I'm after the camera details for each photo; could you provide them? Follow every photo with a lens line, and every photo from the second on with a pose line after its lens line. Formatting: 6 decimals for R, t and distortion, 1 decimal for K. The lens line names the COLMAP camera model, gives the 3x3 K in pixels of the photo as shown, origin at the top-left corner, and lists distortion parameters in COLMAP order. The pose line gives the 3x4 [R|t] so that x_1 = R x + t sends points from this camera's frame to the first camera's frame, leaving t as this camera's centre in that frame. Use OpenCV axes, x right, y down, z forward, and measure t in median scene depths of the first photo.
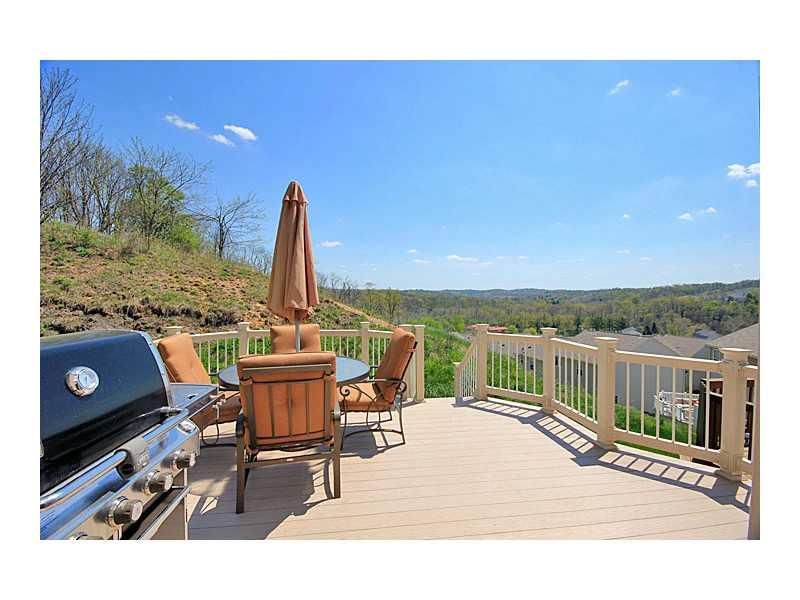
lens RADIAL K [[324.4, 0, 399.3], [0, 324.4, 301.8], [0, 0, 1]] dist [0.000059, -0.000083]
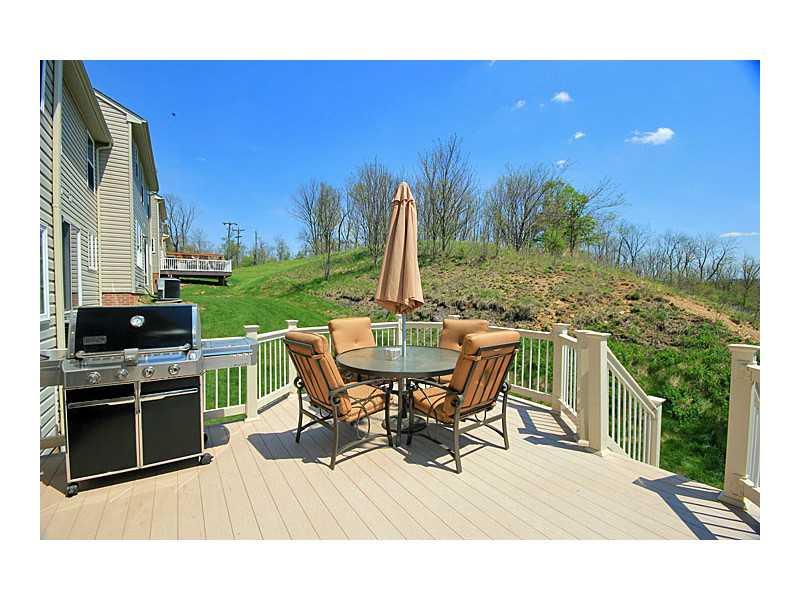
lens RADIAL K [[324.4, 0, 395.8], [0, 324.4, 303.8], [0, 0, 1]] dist [0.000059, -0.000083]
pose [[0.450697, 0.021941, -0.892407, 0.218845], [-0.013296, 0.999752, 0.017865, 0.004187], [0.892578, 0.003814, 0.450877, 0.170983]]
